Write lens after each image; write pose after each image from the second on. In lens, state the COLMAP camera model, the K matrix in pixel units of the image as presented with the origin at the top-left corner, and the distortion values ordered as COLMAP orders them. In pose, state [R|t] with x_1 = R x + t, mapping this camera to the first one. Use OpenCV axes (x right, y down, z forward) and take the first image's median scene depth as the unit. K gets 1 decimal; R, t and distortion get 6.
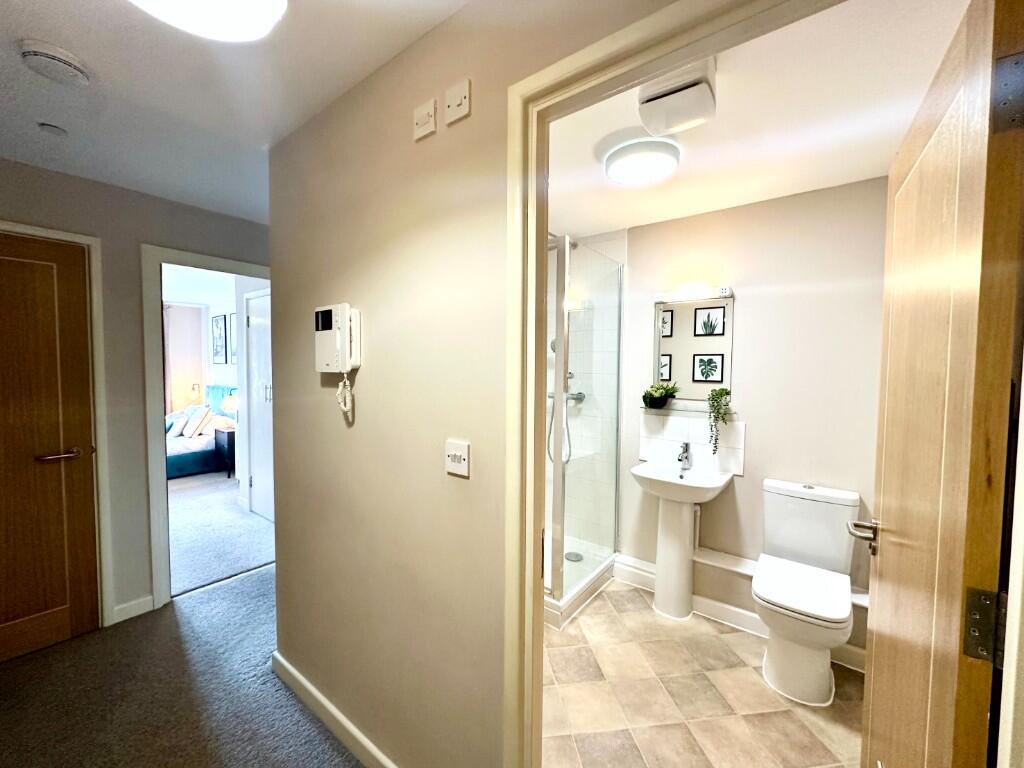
lens RADIAL K [[407.4, 0, 512.0], [0, 407.4, 384.0], [0, 0, 1]] dist [-0.001193, -0.000222]
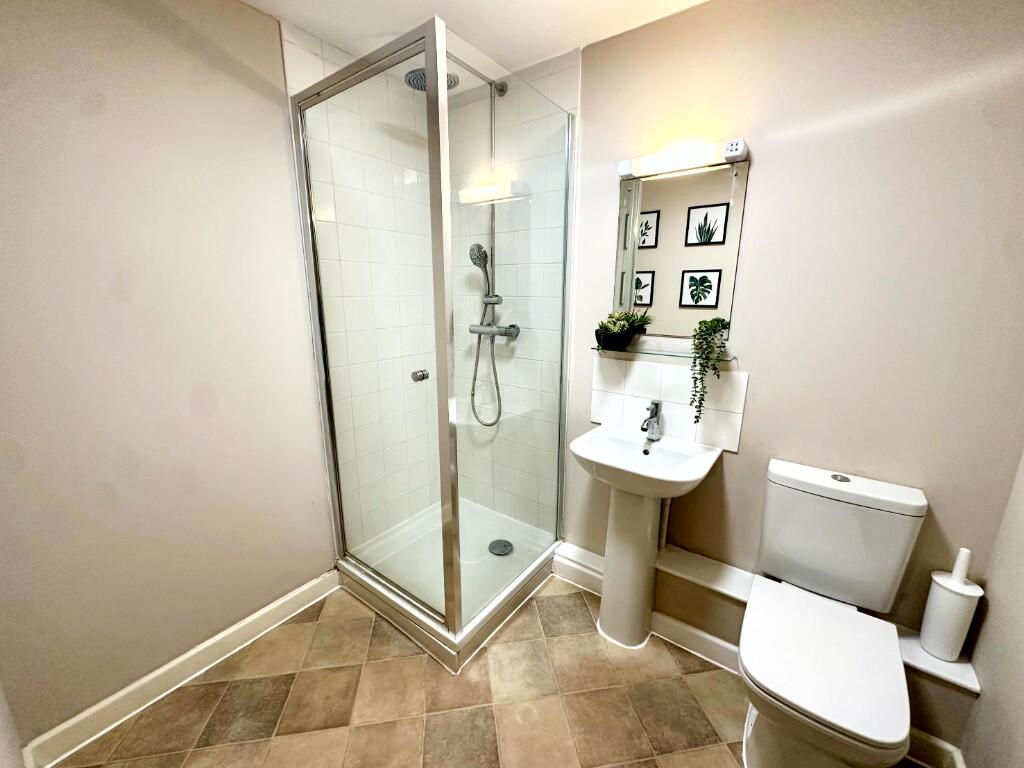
lens RADIAL K [[407.4, 0, 512.0], [0, 407.4, 384.0], [0, 0, 1]] dist [-0.001193, -0.000222]
pose [[0.999781, -0.011238, 0.017636, 0.181202], [0.007889, 0.983701, 0.179639, -0.005326], [-0.019367, -0.179460, 0.983575, 0.357094]]
